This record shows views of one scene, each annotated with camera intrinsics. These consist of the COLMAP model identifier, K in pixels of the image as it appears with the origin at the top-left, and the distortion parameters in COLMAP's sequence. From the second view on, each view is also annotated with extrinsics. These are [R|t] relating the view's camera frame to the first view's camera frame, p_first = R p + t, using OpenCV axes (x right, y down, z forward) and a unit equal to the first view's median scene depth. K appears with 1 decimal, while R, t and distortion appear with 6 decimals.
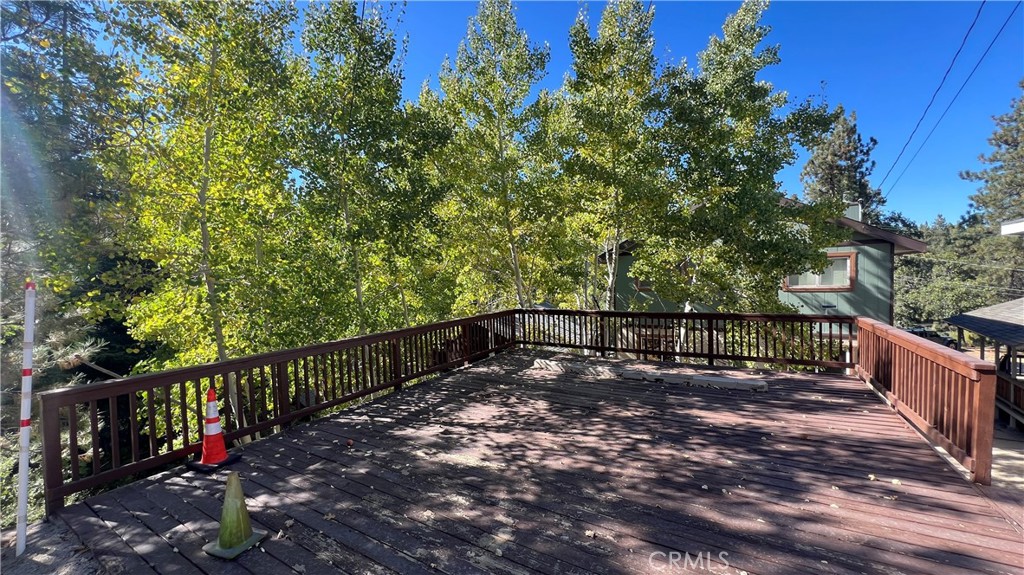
lens RADIAL K [[406.8, 0, 513.5], [0, 406.8, 289.5], [0, 0, 1]] dist [-0.002230, 0.000629]
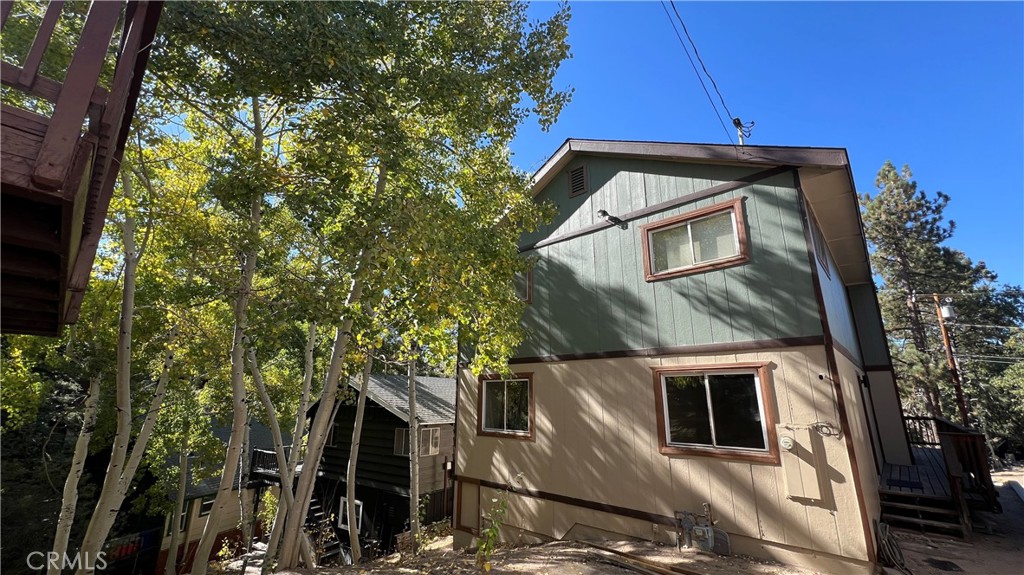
lens RADIAL K [[406.8, 0, 511.6], [0, 406.8, 291.3], [0, 0, 1]] dist [-0.002230, 0.000629]
pose [[0.982227, -0.023818, -0.186177, 0.214405], [-0.028392, 0.961646, -0.272819, 0.069630], [0.185535, 0.273256, 0.943879, 0.147280]]
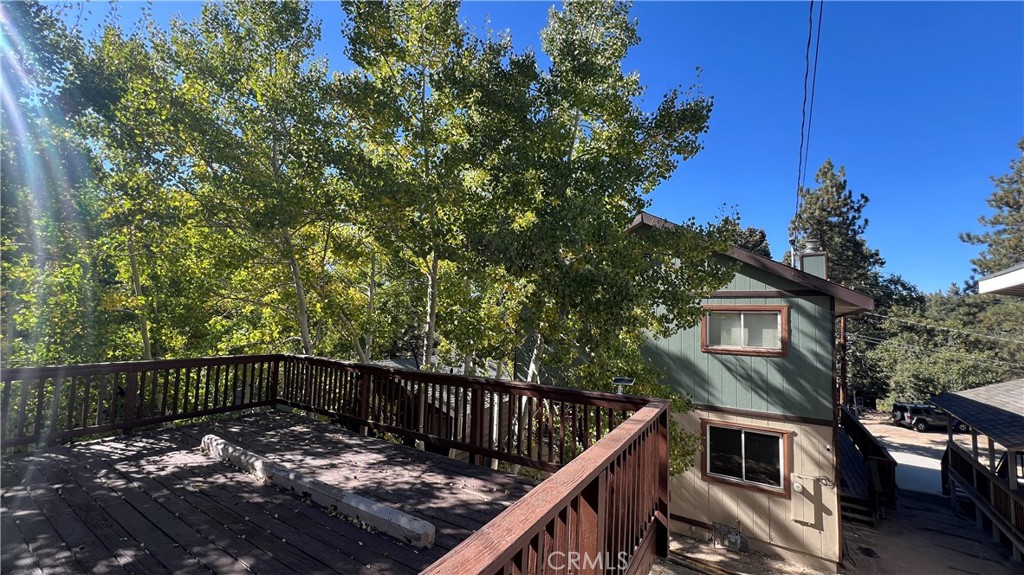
lens RADIAL K [[406.8, 0, 510.9], [0, 406.8, 289.7], [0, 0, 1]] dist [-0.002230, 0.000629]
pose [[0.998107, 0.054823, -0.027881, 0.115676], [-0.057560, 0.992335, -0.109351, -0.002756], [0.021672, 0.110749, 0.993612, 0.074745]]
